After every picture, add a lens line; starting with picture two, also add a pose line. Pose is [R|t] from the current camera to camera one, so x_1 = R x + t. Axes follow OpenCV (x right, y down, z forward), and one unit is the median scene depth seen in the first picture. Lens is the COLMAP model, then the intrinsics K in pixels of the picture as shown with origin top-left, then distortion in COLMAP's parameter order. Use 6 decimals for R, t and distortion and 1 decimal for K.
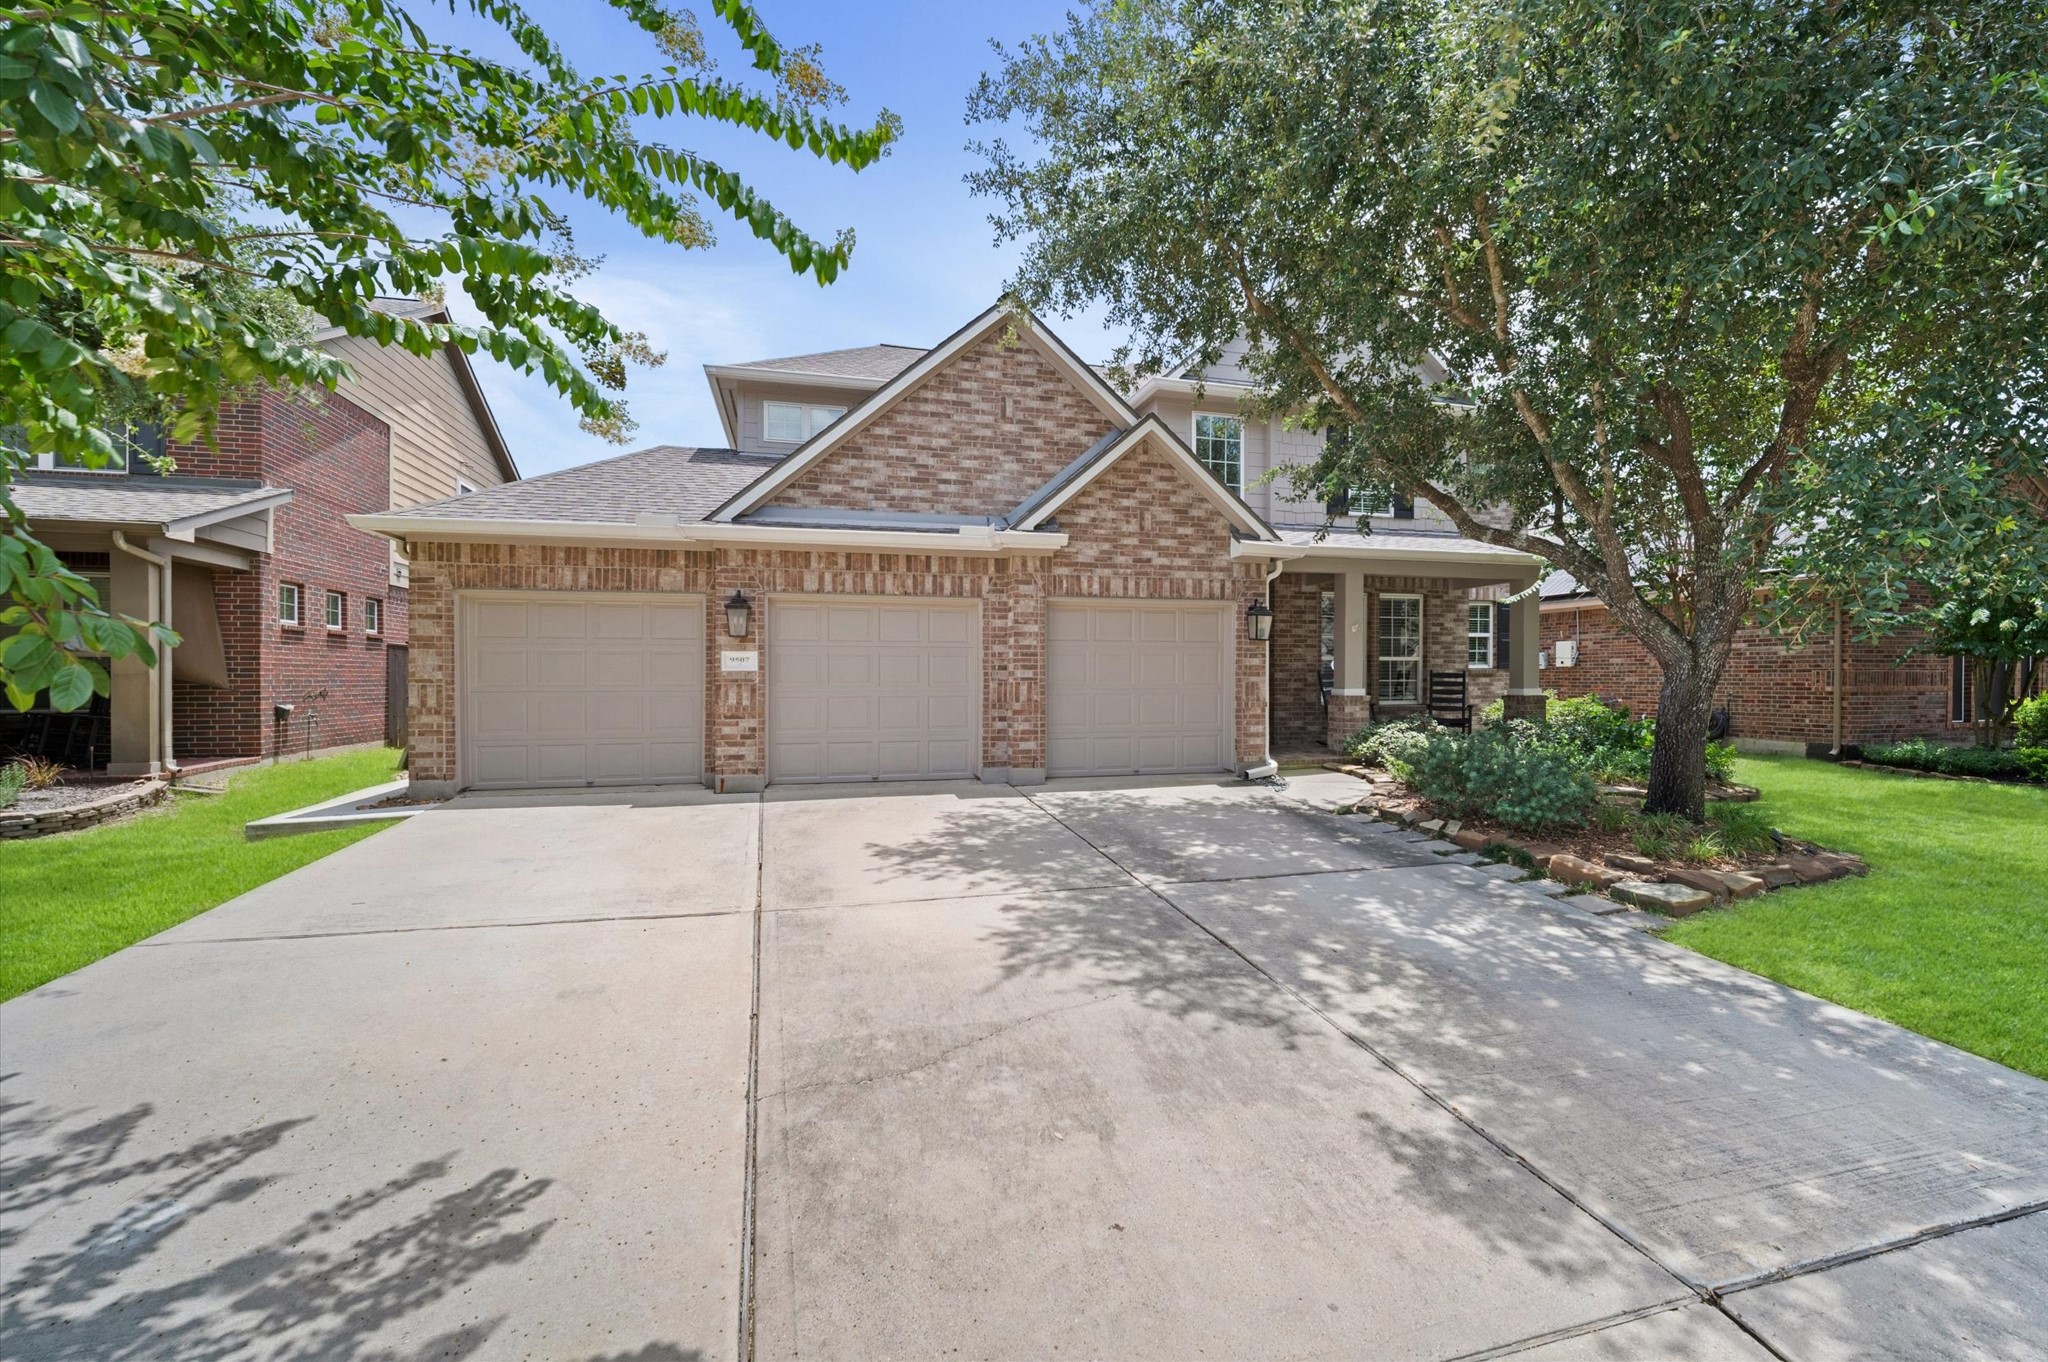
lens RADIAL K [[847.0, 0, 1025.4], [0, 847.0, 685.1], [0, 0, 1]] dist [-0.000809, -0.000301]
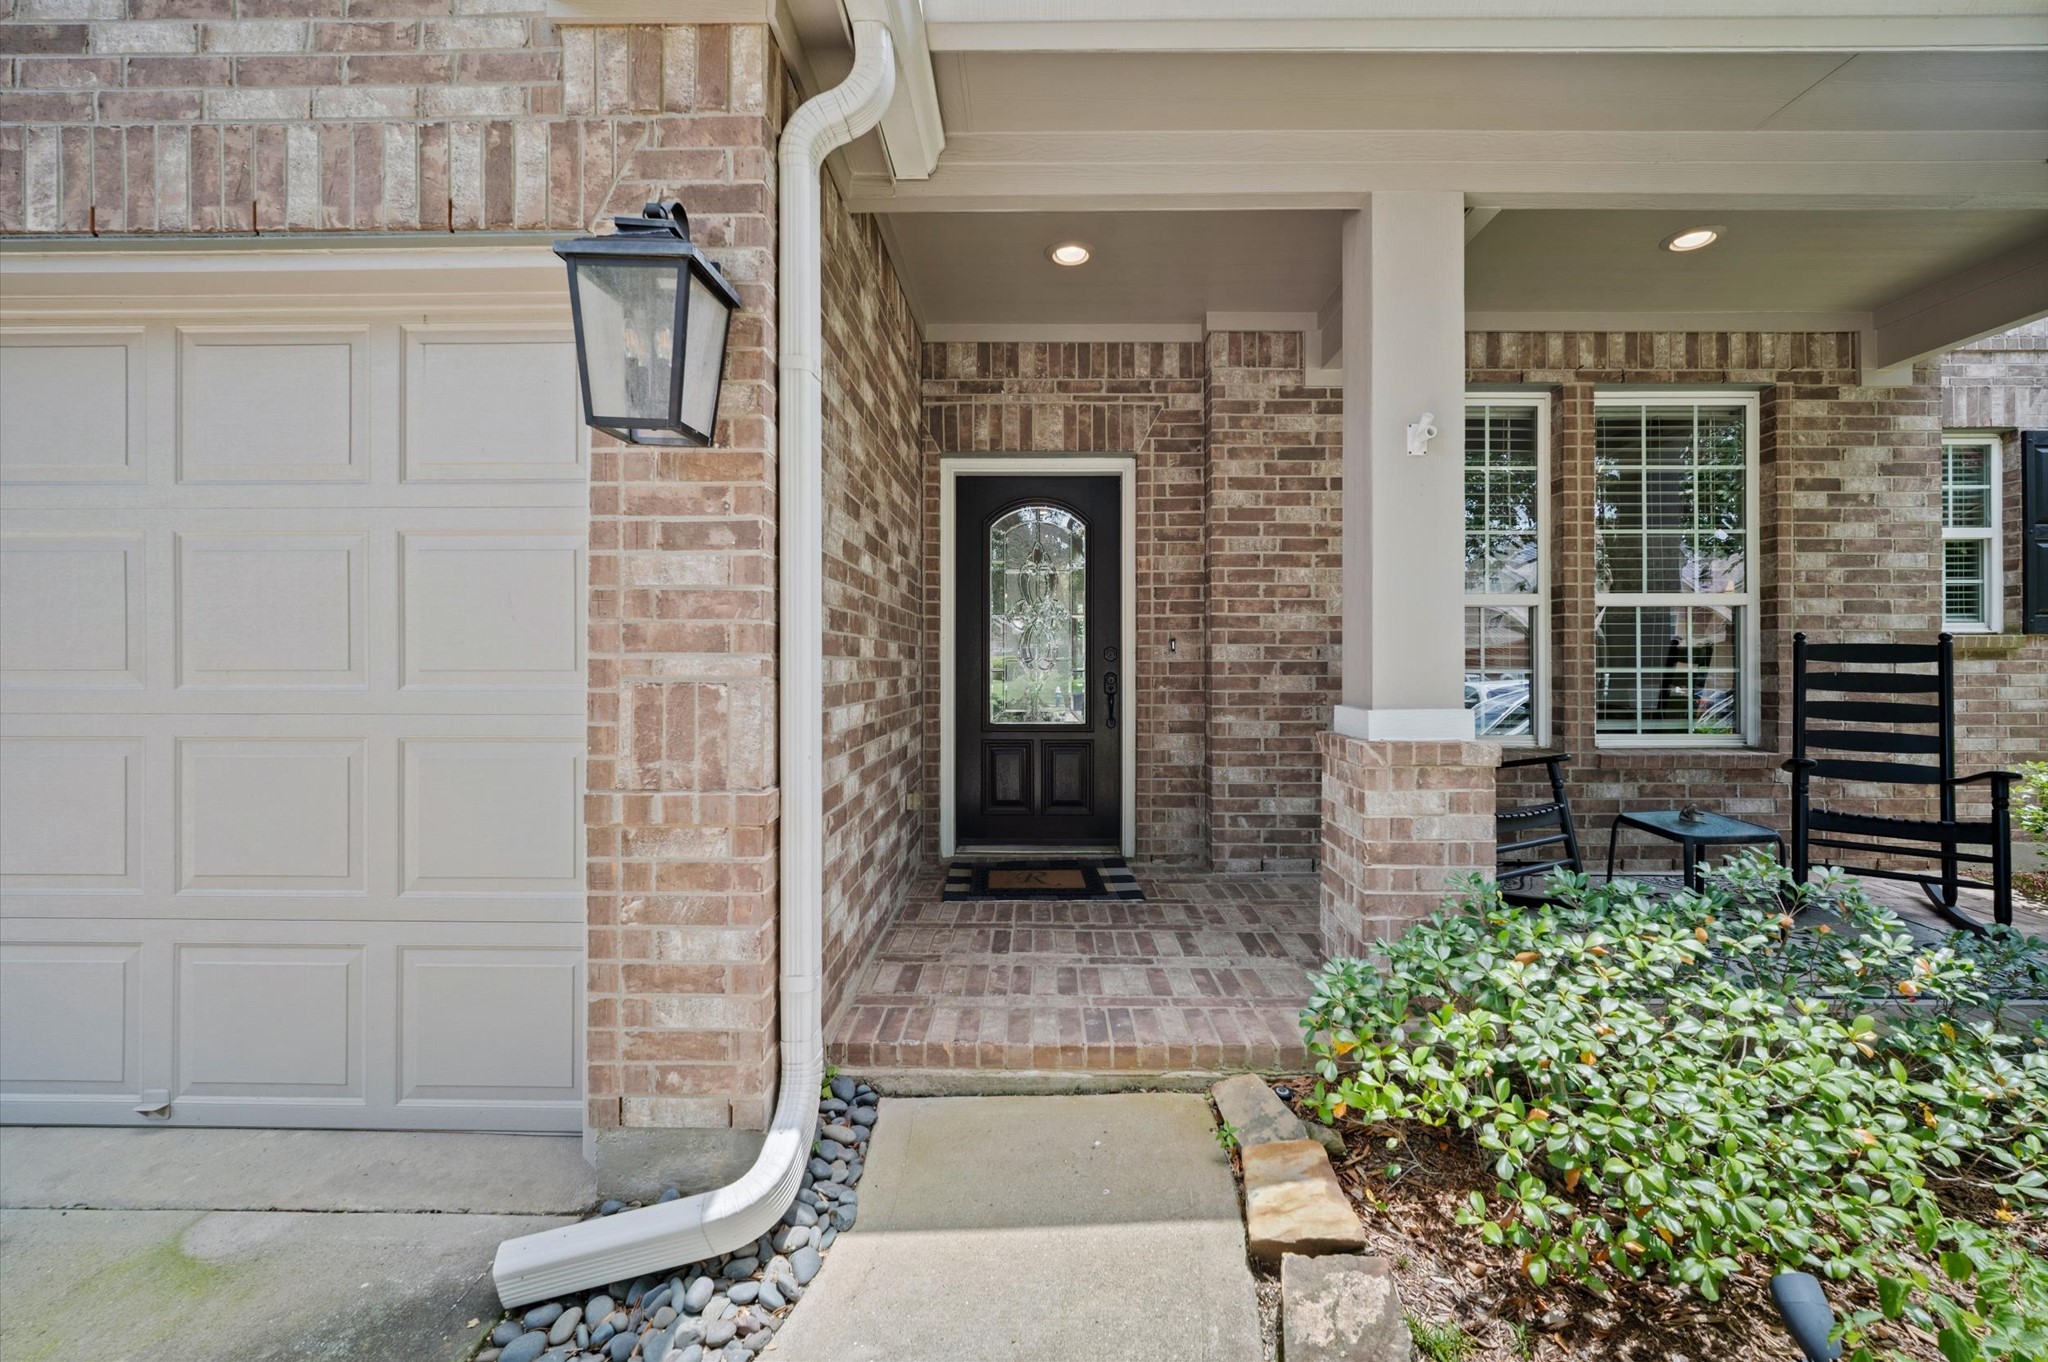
lens RADIAL K [[847.0, 0, 1029.6], [0, 847.0, 664.8], [0, 0, 1]] dist [-0.000809, -0.000301]
pose [[0.967755, -0.002019, -0.251885, 0.301603], [-0.000357, 0.999956, -0.009385, -0.004754], [0.251893, 0.009172, 0.967712, 0.661383]]
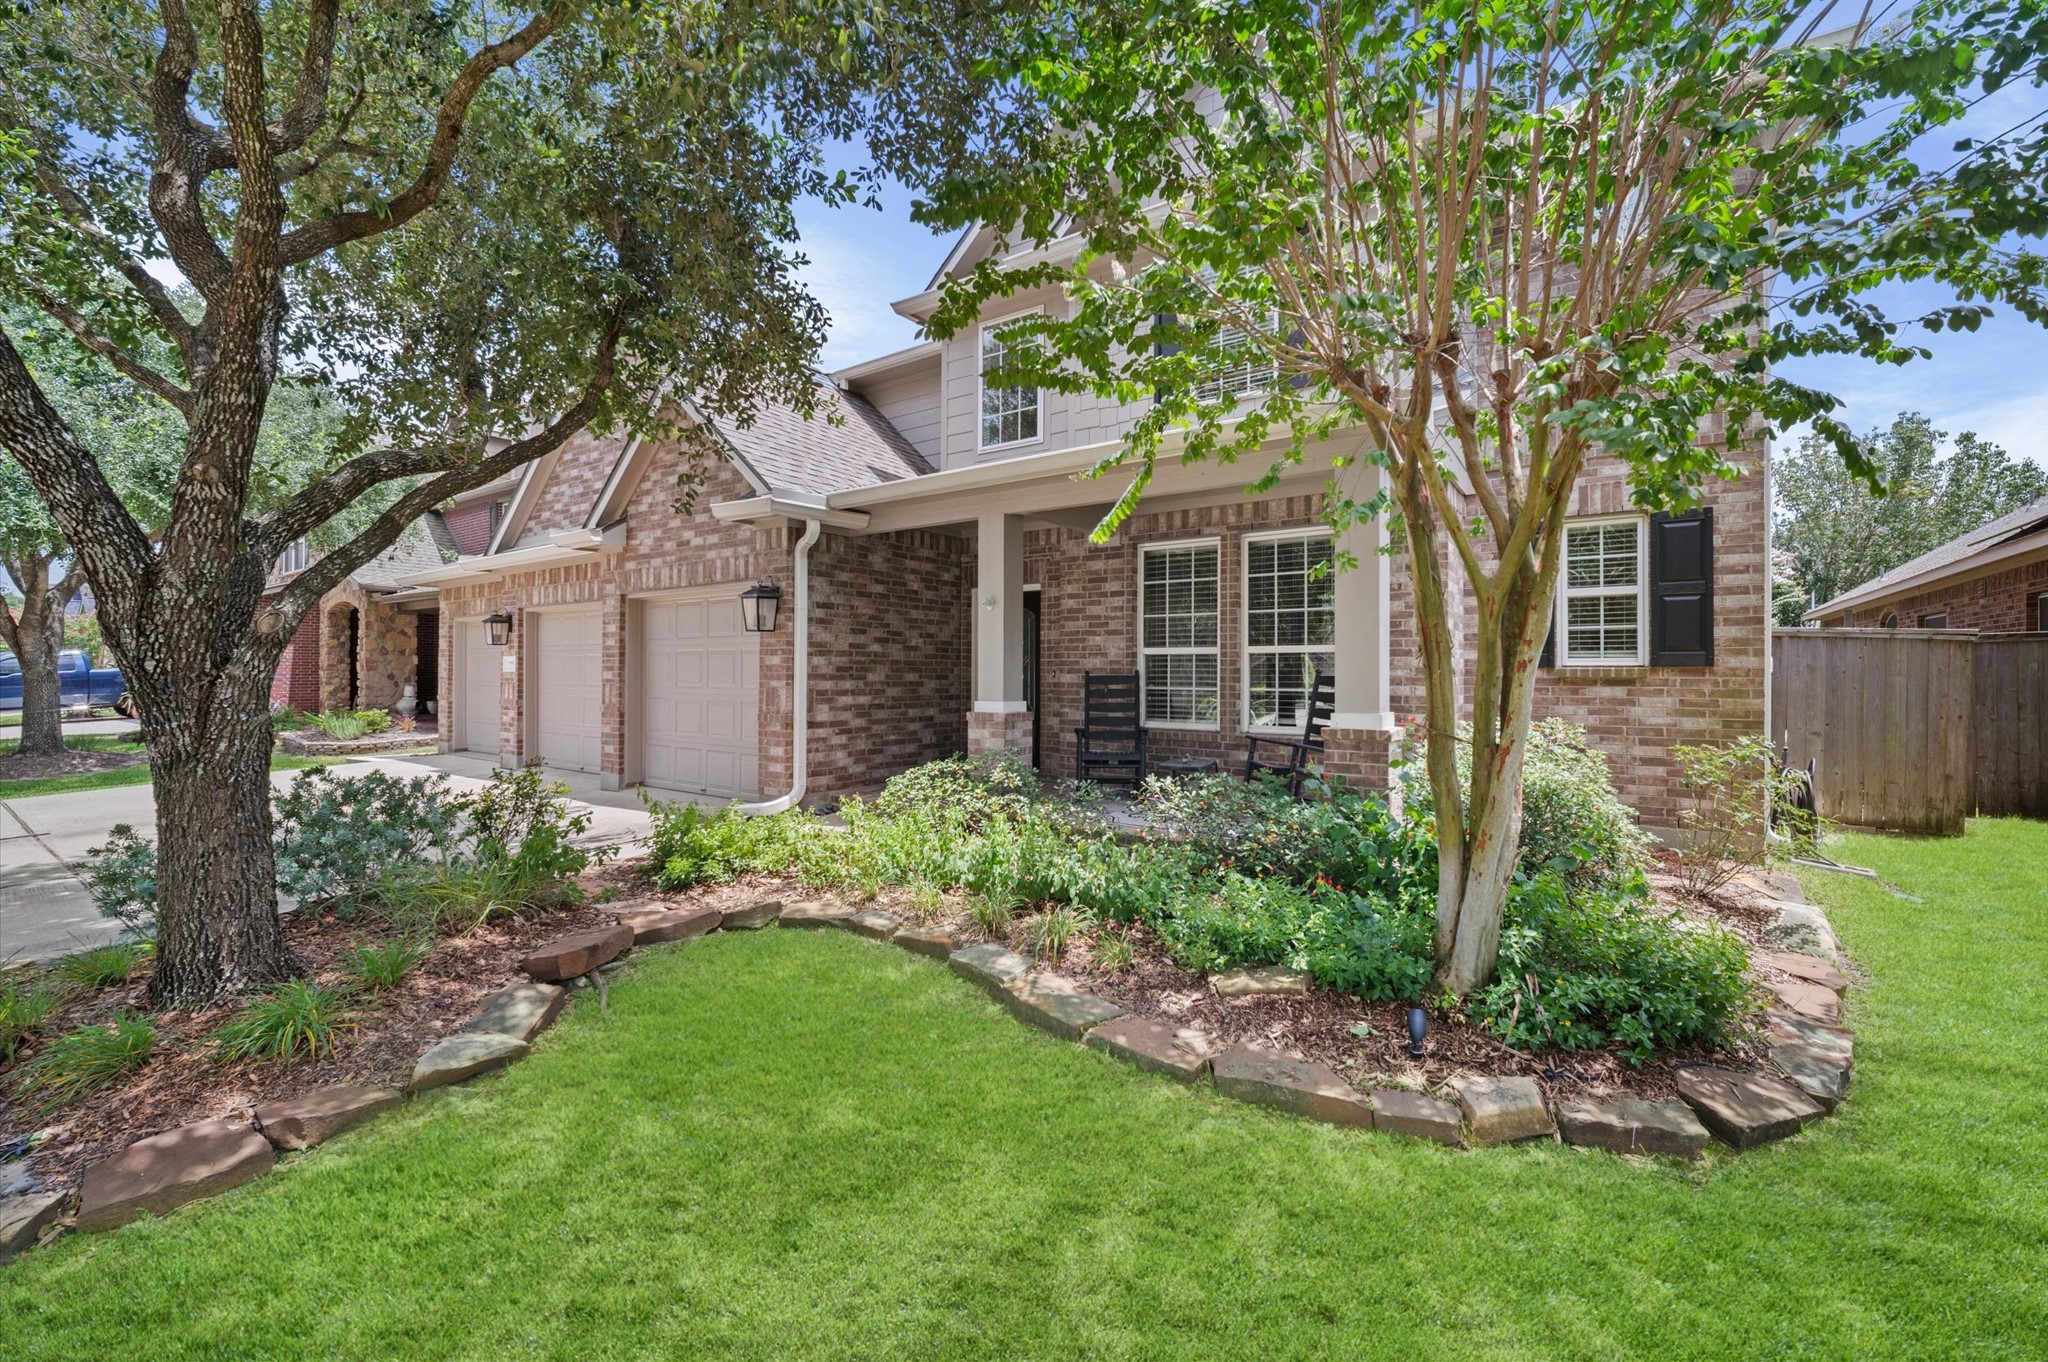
lens RADIAL K [[847.0, 0, 1028.6], [0, 847.0, 679.3], [0, 0, 1]] dist [-0.000809, -0.000301]
pose [[0.647088, 0.004671, -0.762401, 0.767794], [-0.011701, 0.999924, -0.003805, -0.008642], [0.762326, 0.011383, 0.647093, 0.541394]]
